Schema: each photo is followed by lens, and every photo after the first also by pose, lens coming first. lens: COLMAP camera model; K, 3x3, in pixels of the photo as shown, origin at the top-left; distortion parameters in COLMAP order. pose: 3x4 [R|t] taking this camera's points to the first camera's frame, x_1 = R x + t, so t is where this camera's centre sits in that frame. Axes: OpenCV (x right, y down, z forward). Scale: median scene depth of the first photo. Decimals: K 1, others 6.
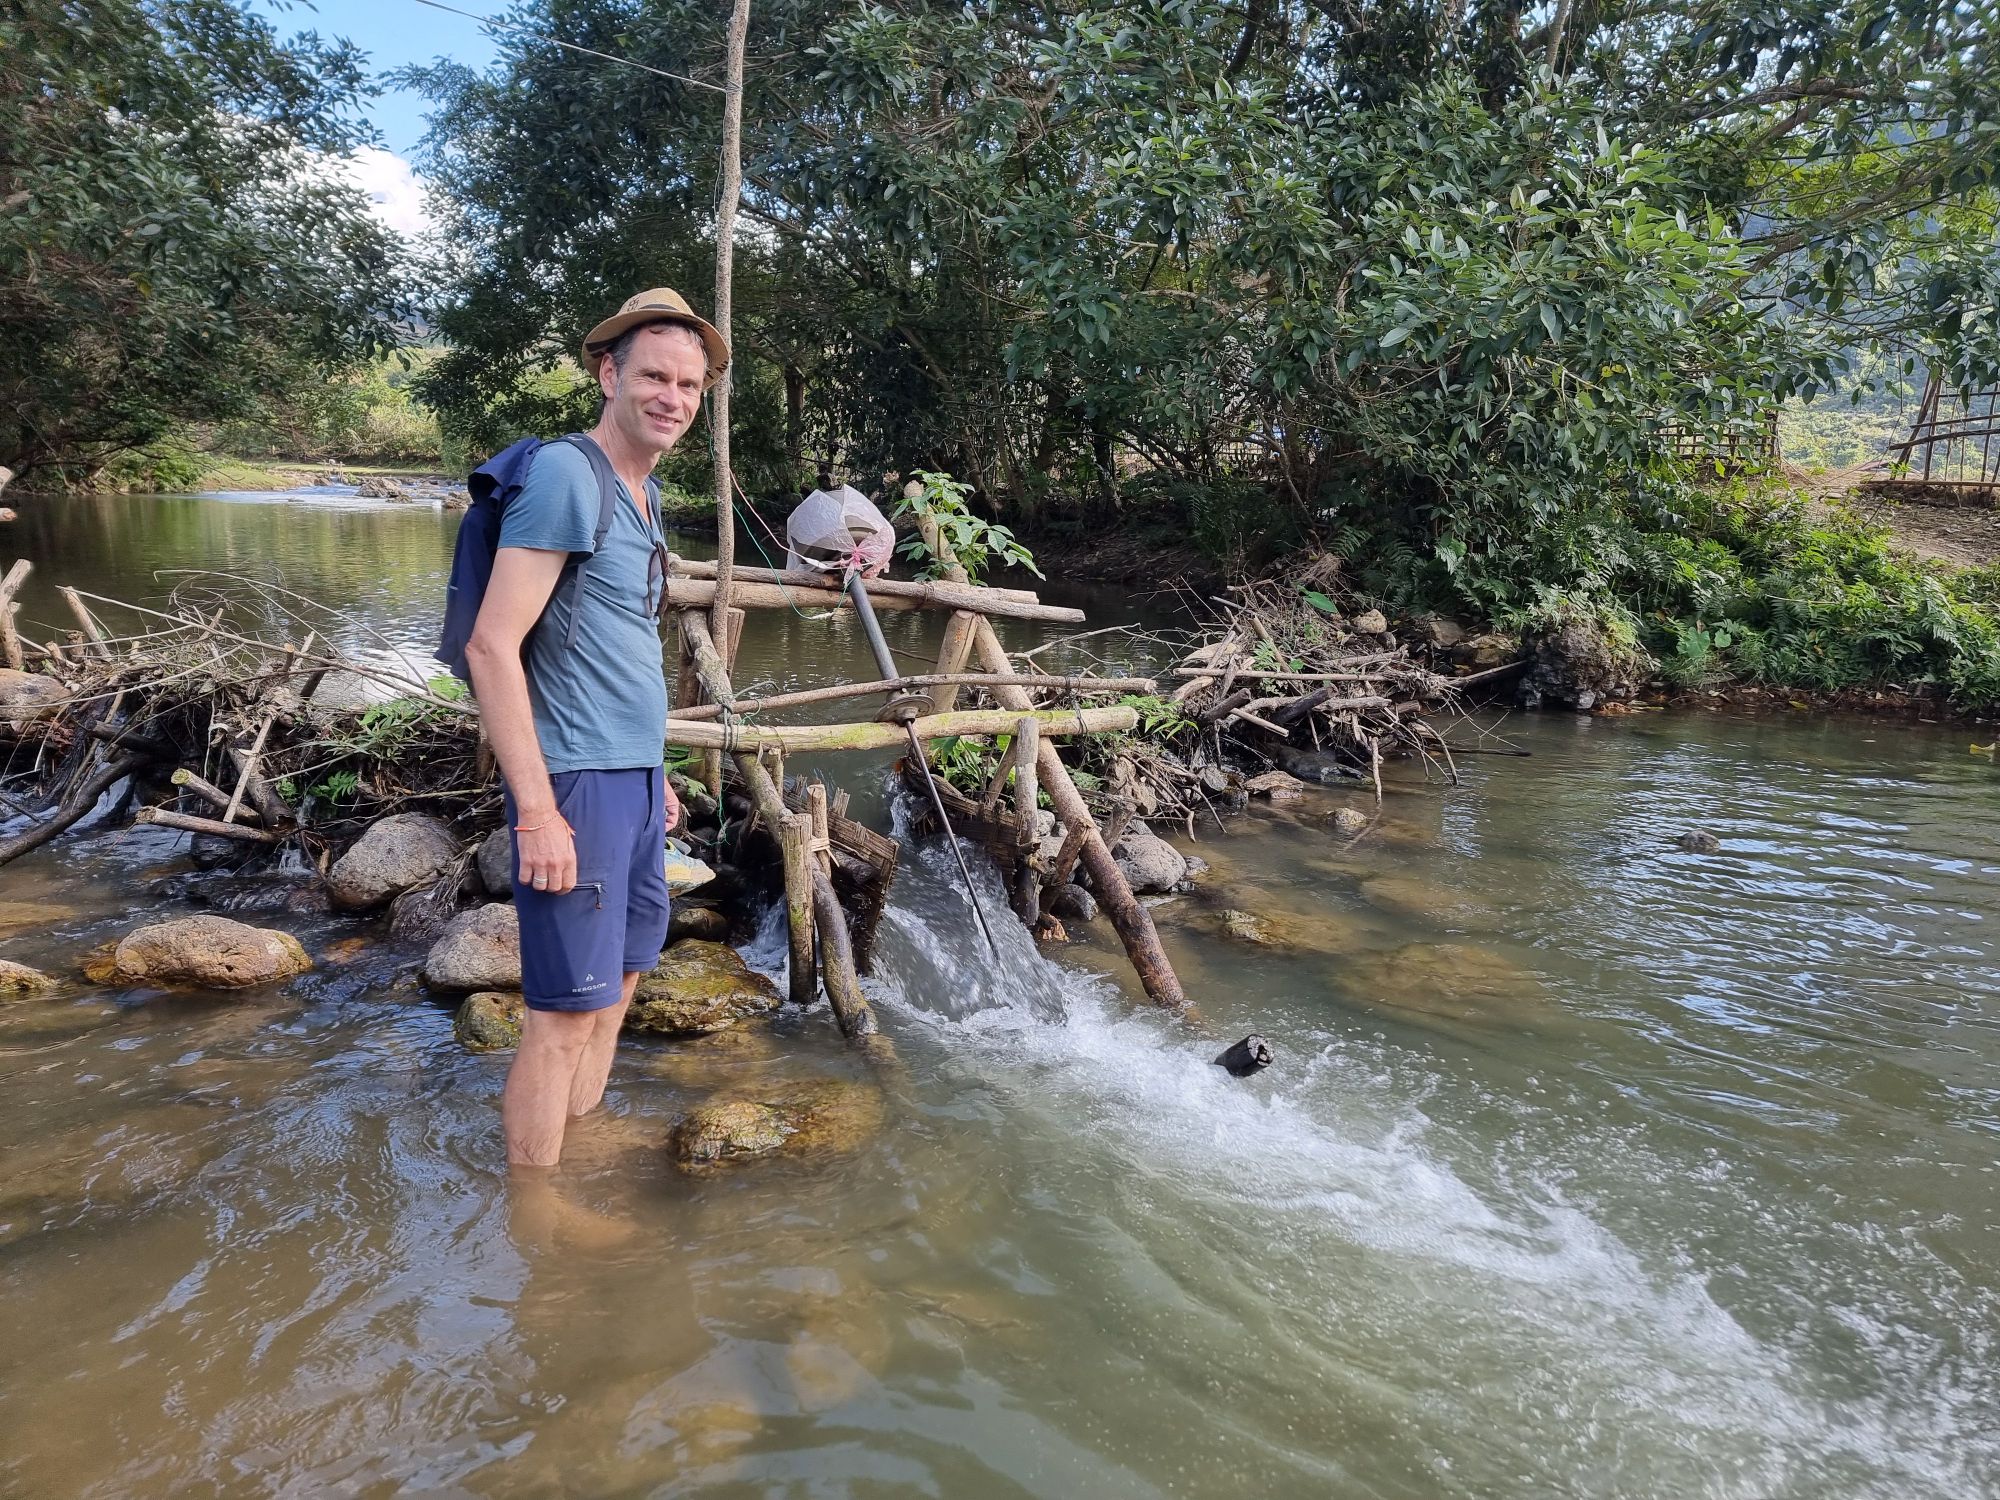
lens RADIAL K [[1391.2, 0, 997.2], [0, 1391.2, 760.5], [0, 0, 1]] dist [0.045533, -0.006858]
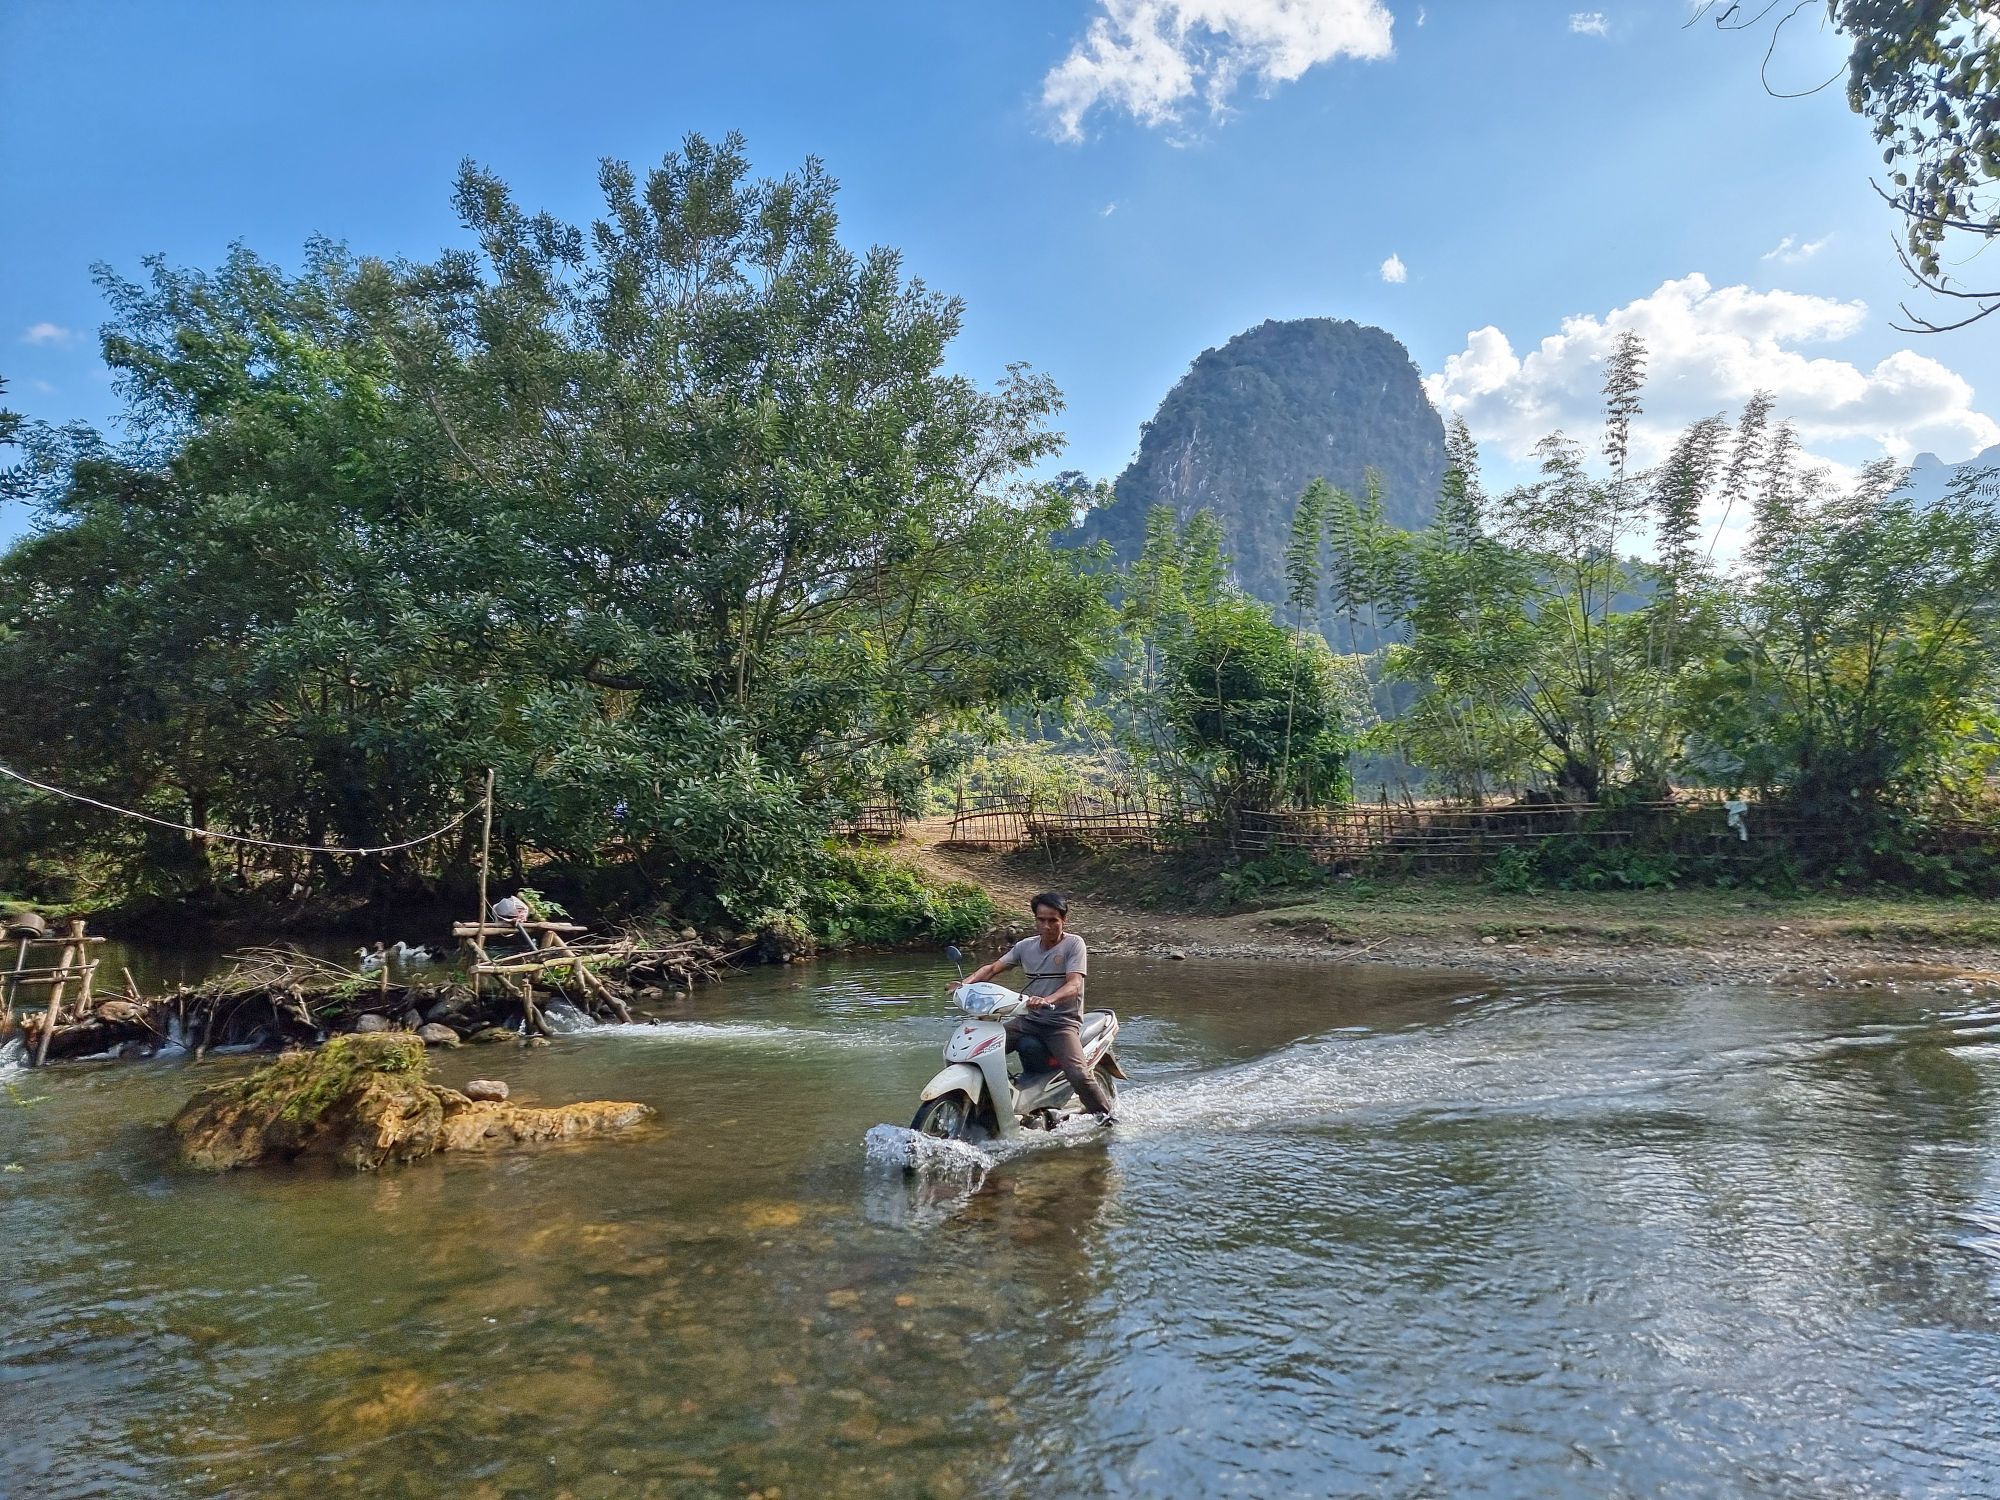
lens RADIAL K [[1391.2, 0, 1000.1], [0, 1391.2, 757.8], [0, 0, 1]] dist [0.045533, -0.006858]
pose [[0.891694, -0.042610, 0.450629, -0.260916], [0.152323, 0.965742, -0.210096, 0.167980], [-0.426239, 0.255983, 0.867637, -1.145481]]
